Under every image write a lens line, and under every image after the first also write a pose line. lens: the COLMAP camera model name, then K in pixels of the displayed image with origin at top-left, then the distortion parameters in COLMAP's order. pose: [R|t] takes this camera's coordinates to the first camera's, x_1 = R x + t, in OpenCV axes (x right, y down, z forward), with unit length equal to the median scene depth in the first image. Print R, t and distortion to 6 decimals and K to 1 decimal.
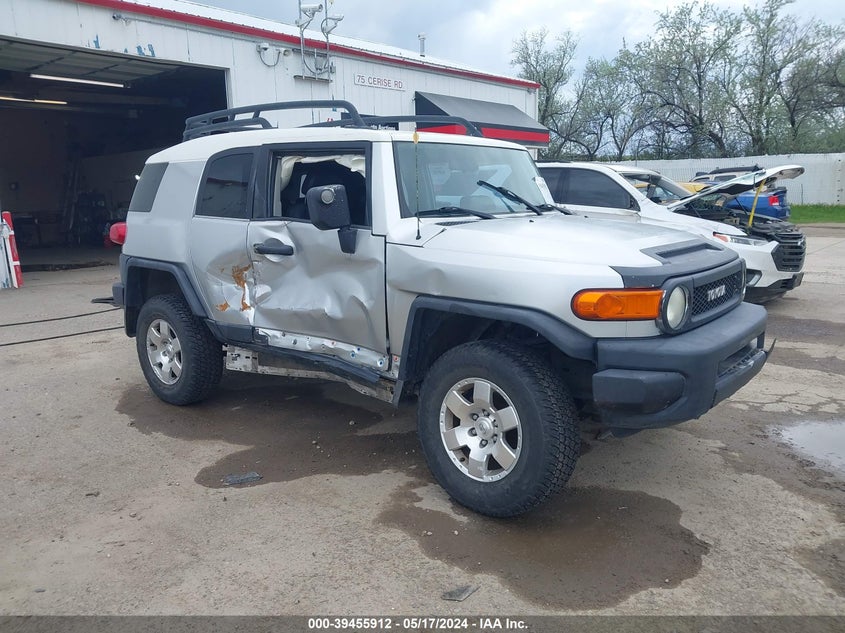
lens RADIAL K [[685.9, 0, 418.2], [0, 685.9, 319.1], [0, 0, 1]] dist [-0.010273, -0.001313]
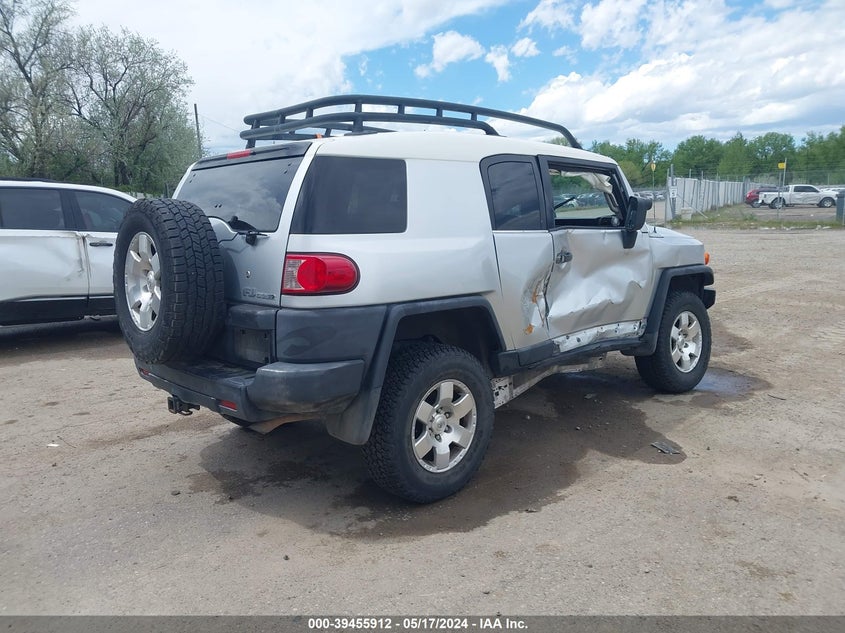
lens RADIAL K [[685.9, 0, 418.2], [0, 685.9, 319.1], [0, 0, 1]] dist [-0.010273, -0.001313]
pose [[0.094236, -0.114941, 0.988892, -1.232495], [0.223420, 0.970418, 0.091502, -0.148729], [-0.970156, 0.212315, 0.117129, 1.085678]]
